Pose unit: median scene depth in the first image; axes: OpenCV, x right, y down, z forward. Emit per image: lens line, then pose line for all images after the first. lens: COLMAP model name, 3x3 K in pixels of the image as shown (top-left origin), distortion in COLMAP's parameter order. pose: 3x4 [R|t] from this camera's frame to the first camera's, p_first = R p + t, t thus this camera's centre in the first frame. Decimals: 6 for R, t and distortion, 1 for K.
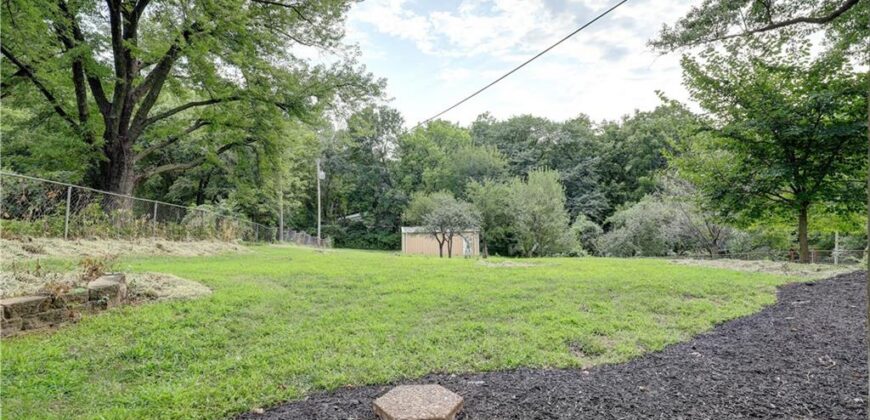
lens RADIAL K [[391.1, 0, 437.4], [0, 391.1, 210.3], [0, 0, 1]] dist [-0.000793, 0.000103]
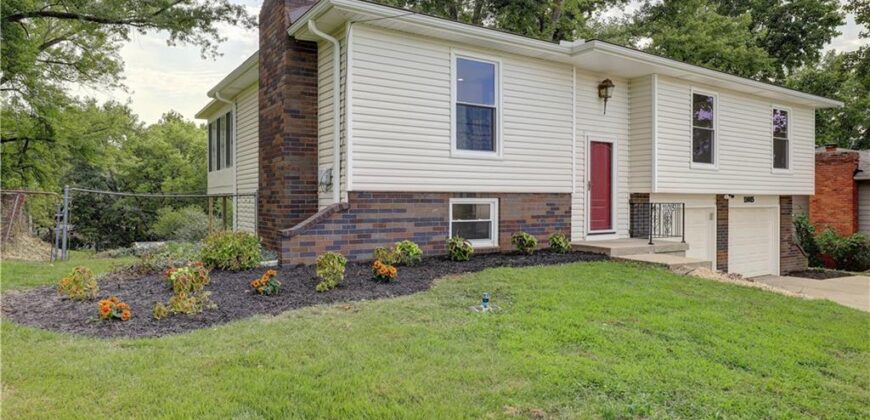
lens RADIAL K [[564.5, 0, 435.0], [0, 564.5, 210.0], [0, 0, 1]] dist [0.000040, 0.000742]
pose [[0.898777, 0.017941, 0.438039, -0.040885], [-0.007749, 0.999656, -0.025045, -0.005454], [-0.438338, 0.019115, 0.898607, -0.426124]]
